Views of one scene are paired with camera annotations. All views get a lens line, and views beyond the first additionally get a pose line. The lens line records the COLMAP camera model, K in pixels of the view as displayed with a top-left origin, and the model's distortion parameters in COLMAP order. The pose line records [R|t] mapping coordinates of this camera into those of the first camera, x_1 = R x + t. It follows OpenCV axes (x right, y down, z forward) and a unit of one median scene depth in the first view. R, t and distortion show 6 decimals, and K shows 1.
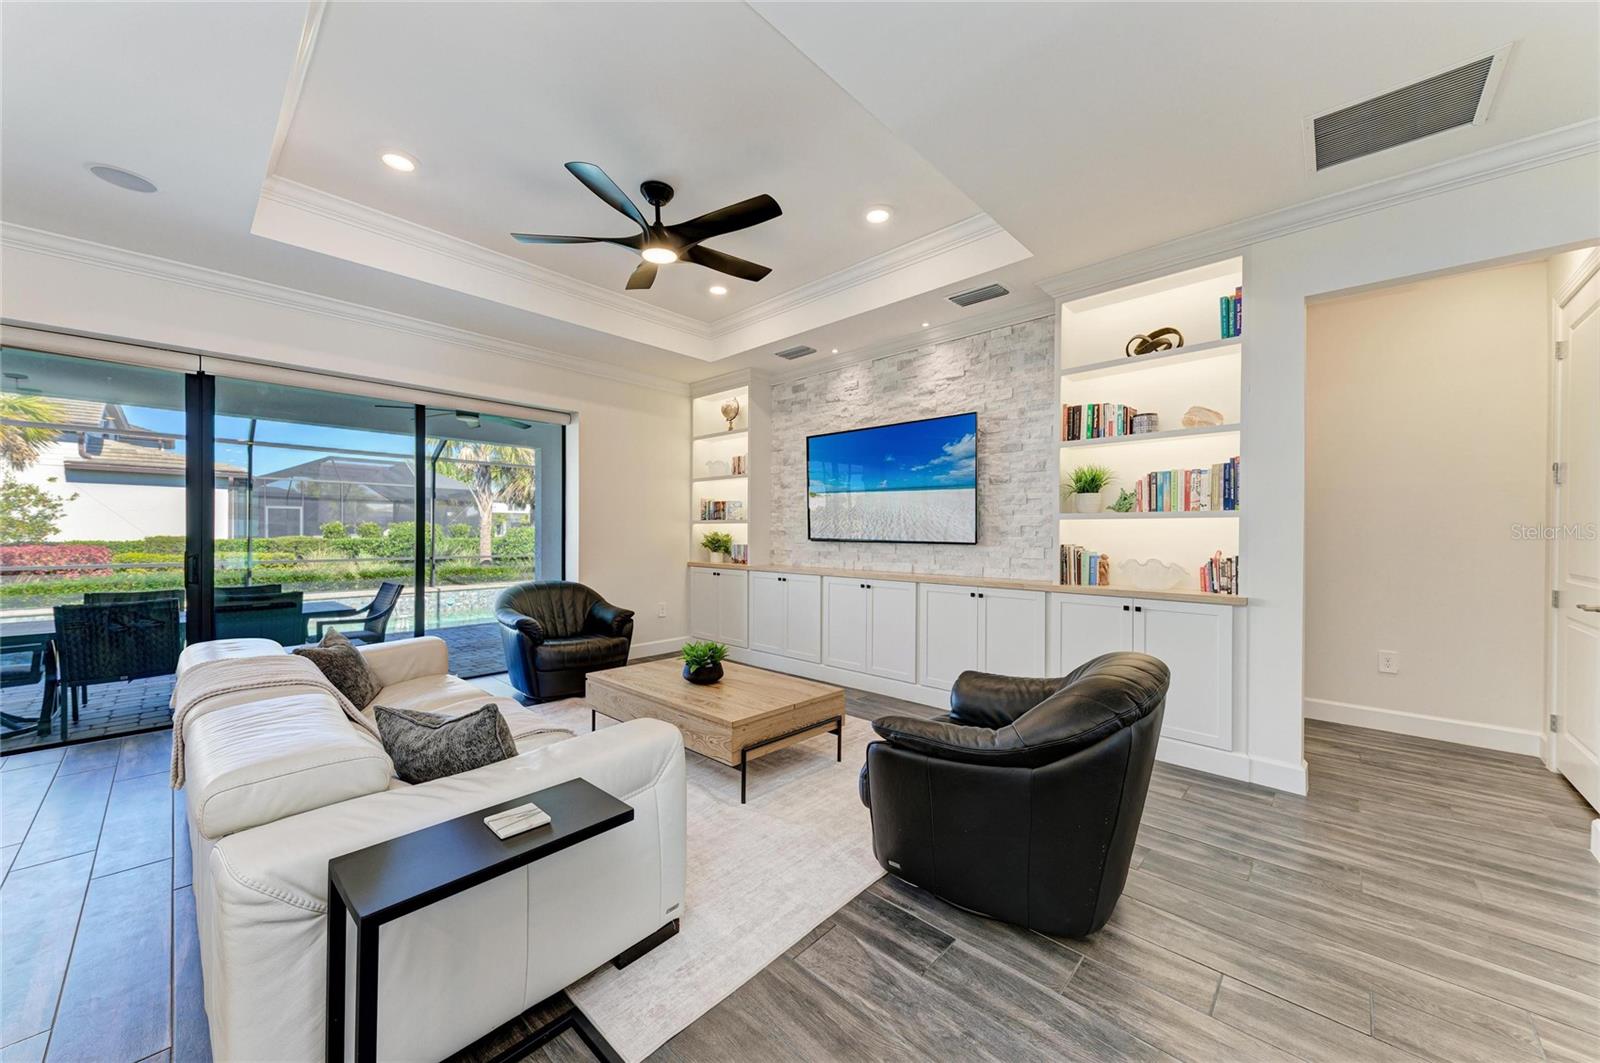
lens RADIAL K [[584.0, 0, 808.5], [0, 584.0, 535.9], [0, 0, 1]] dist [0.016740, -0.002105]
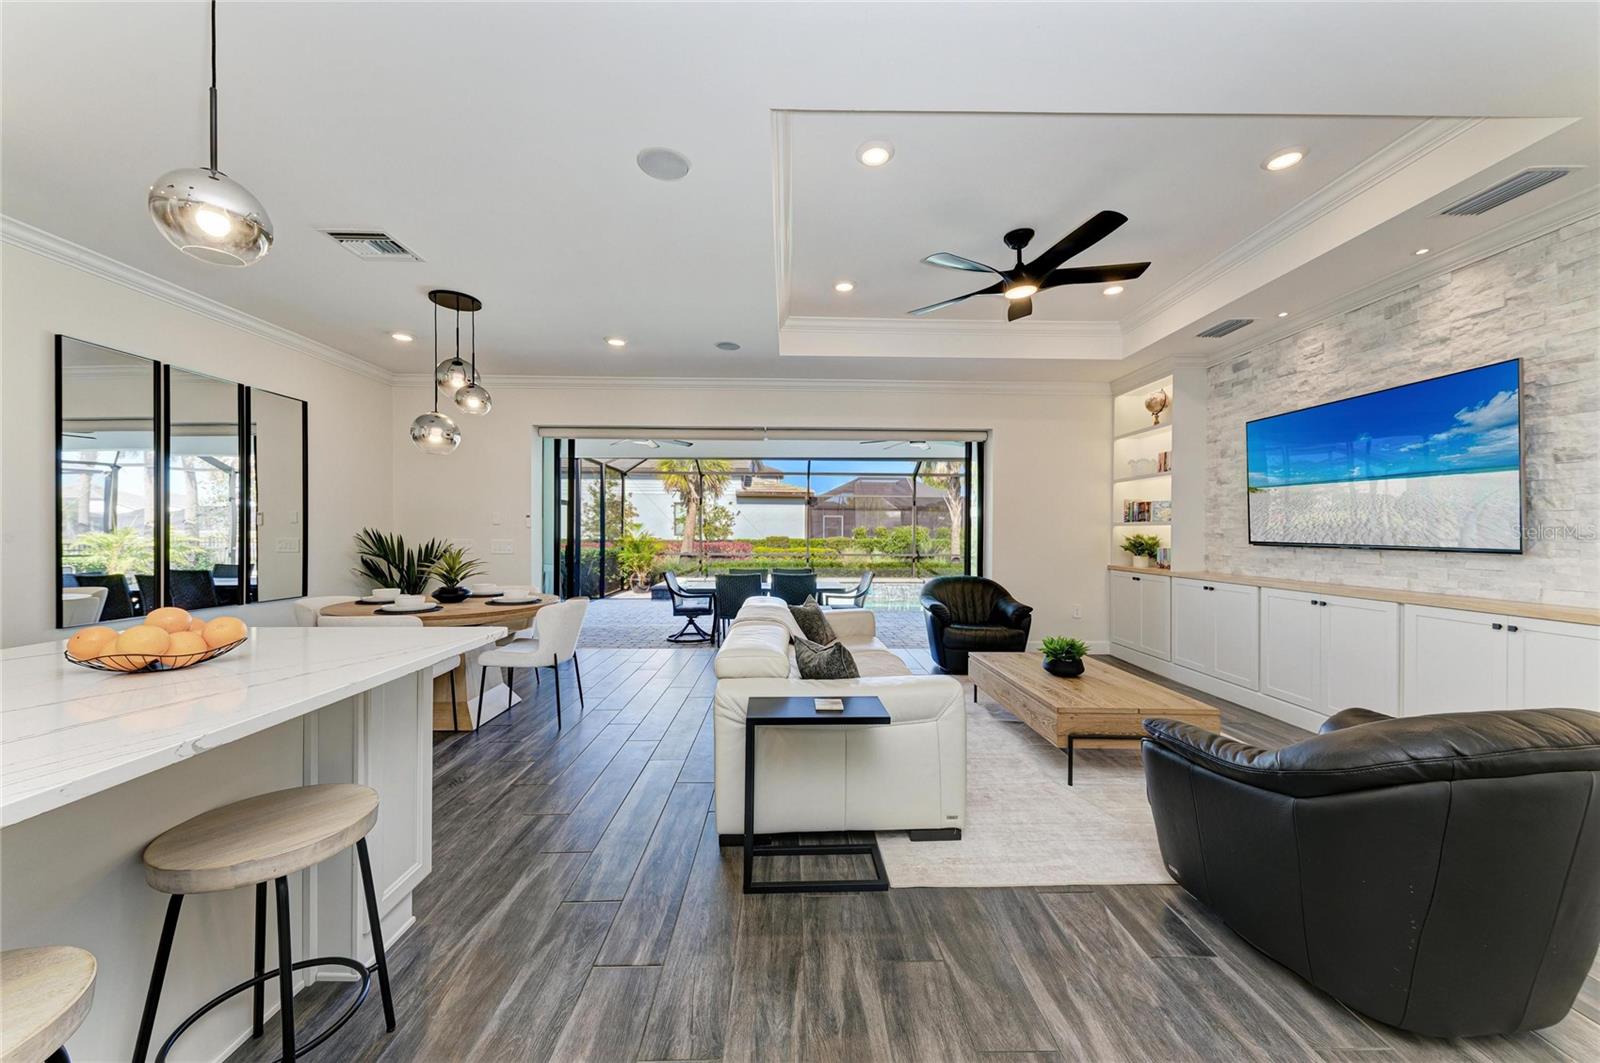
lens RADIAL K [[584.0, 0, 799.3], [0, 584.0, 535.5], [0, 0, 1]] dist [0.016740, -0.002105]
pose [[0.697550, 0.002468, -0.716532, 0.192173], [-0.005296, 0.999985, -0.001711, -0.000953], [0.716517, 0.004988, 0.697552, -0.072409]]
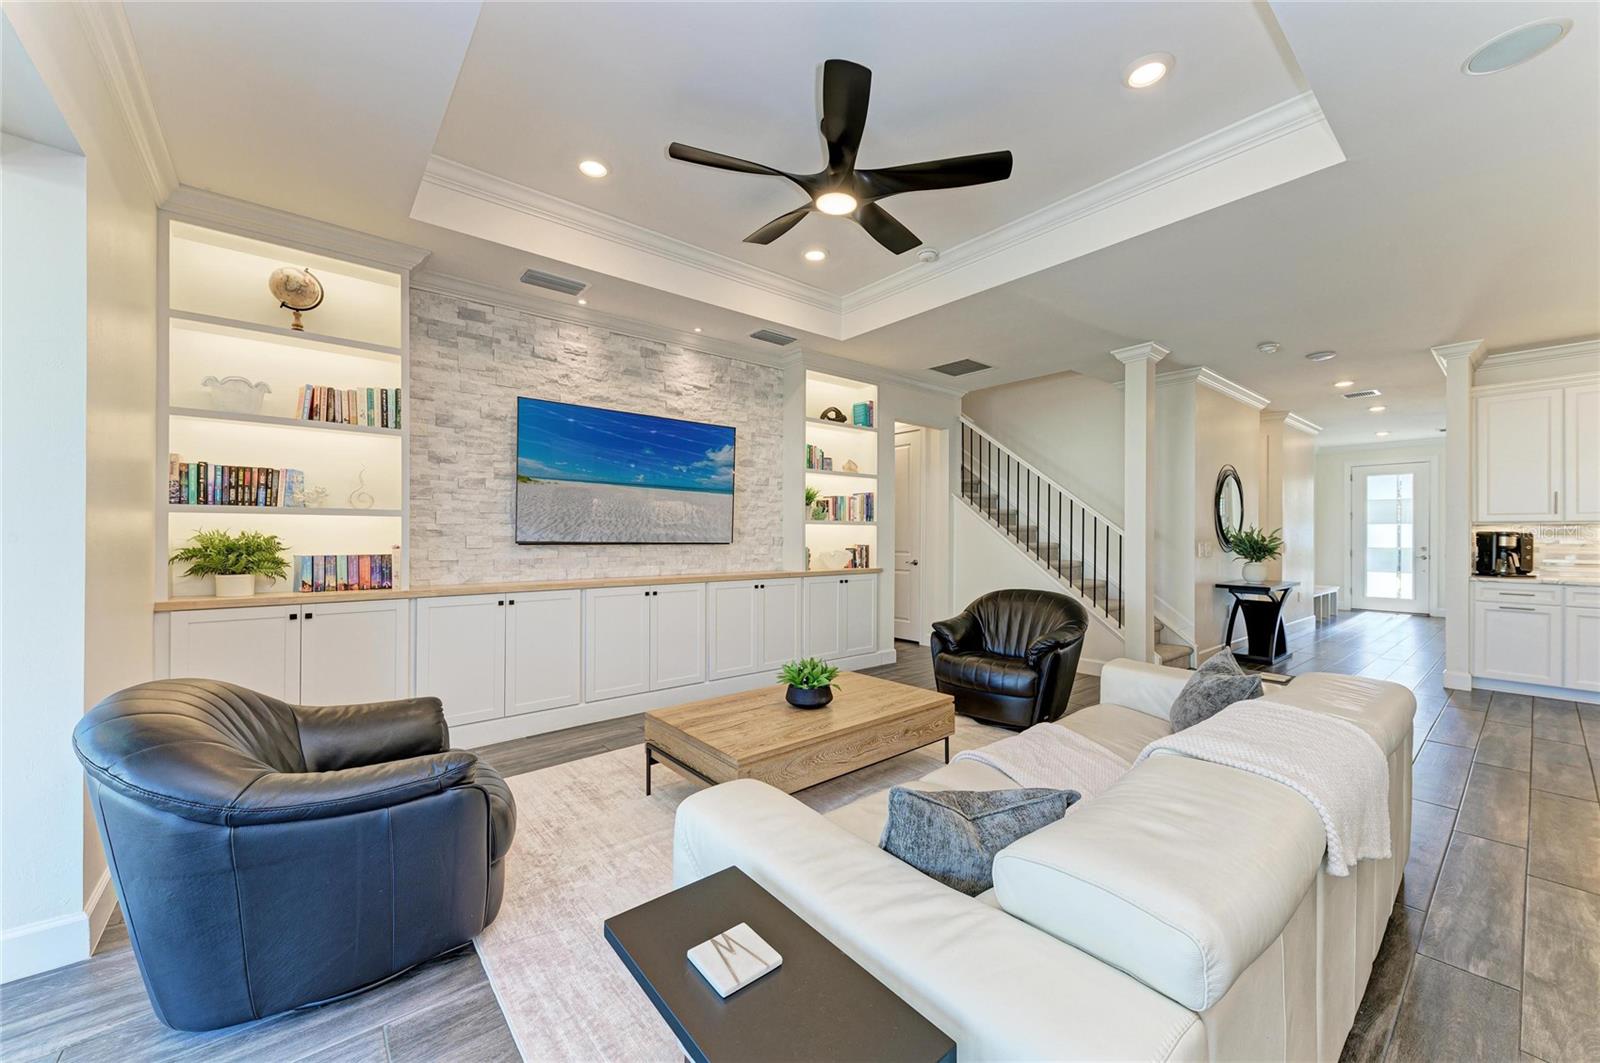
lens RADIAL K [[598.4, 0, 801.0], [0, 598.4, 530.0], [0, 0, 1]] dist [0.006498, 0.000648]
pose [[0.124580, -0.001320, 0.992209, -0.824517], [-0.002008, 0.999997, 0.001582, -0.013562], [-0.992208, -0.002189, 0.124577, 0.697833]]
